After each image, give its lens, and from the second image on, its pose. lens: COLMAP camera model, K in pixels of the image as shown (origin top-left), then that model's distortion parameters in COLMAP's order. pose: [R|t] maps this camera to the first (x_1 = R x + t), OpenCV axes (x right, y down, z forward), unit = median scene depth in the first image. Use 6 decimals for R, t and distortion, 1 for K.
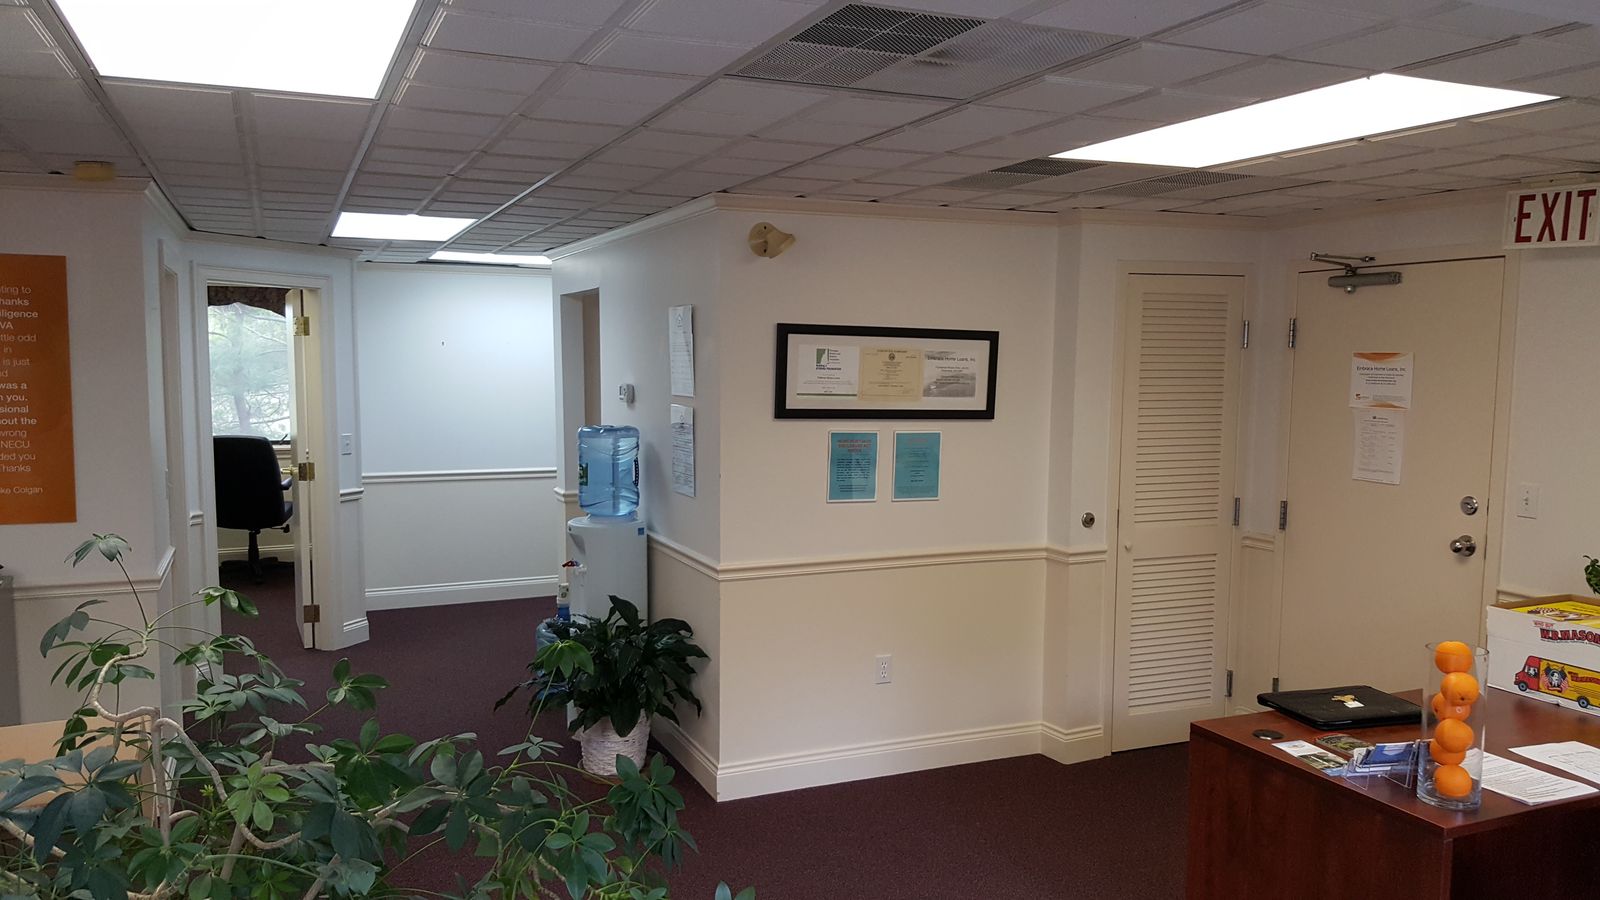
lens RADIAL K [[1206.4, 0, 806.3], [0, 1206.4, 492.1], [0, 0, 1]] dist [0.008638, -0.057024]
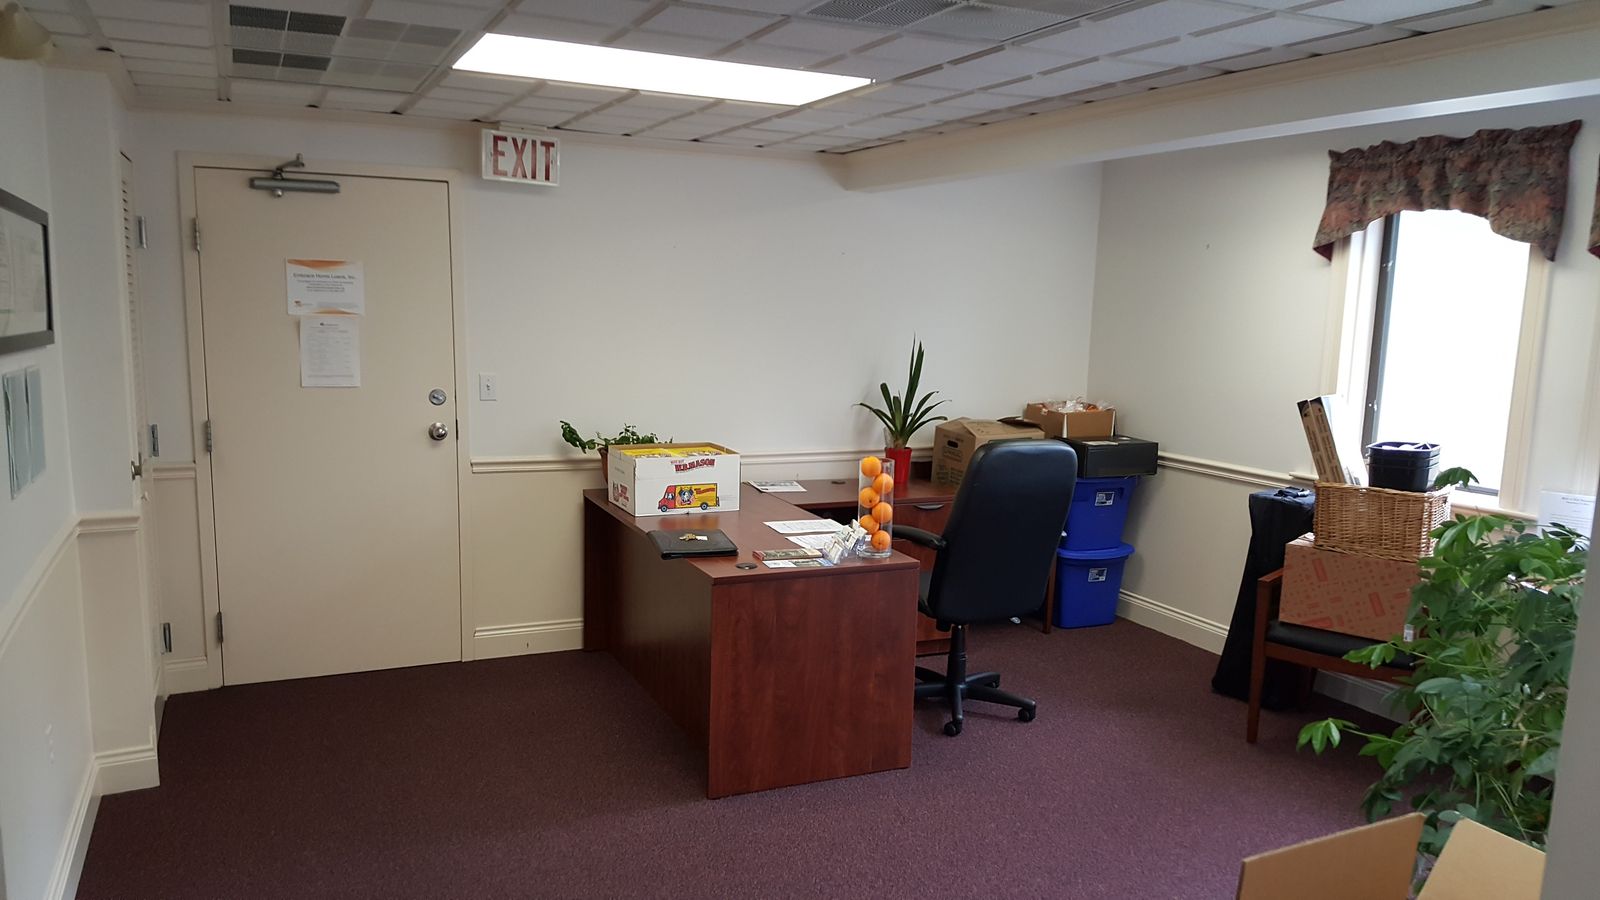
lens RADIAL K [[1174.0, 0, 785.6], [0, 1174.0, 498.5], [0, 0, 1]] dist [0.122902, -0.165668]
pose [[-0.027080, -0.175122, 0.984174, -0.687569], [0.089491, 0.980157, 0.176870, -0.074082], [-0.995619, 0.092865, -0.010870, 0.767528]]
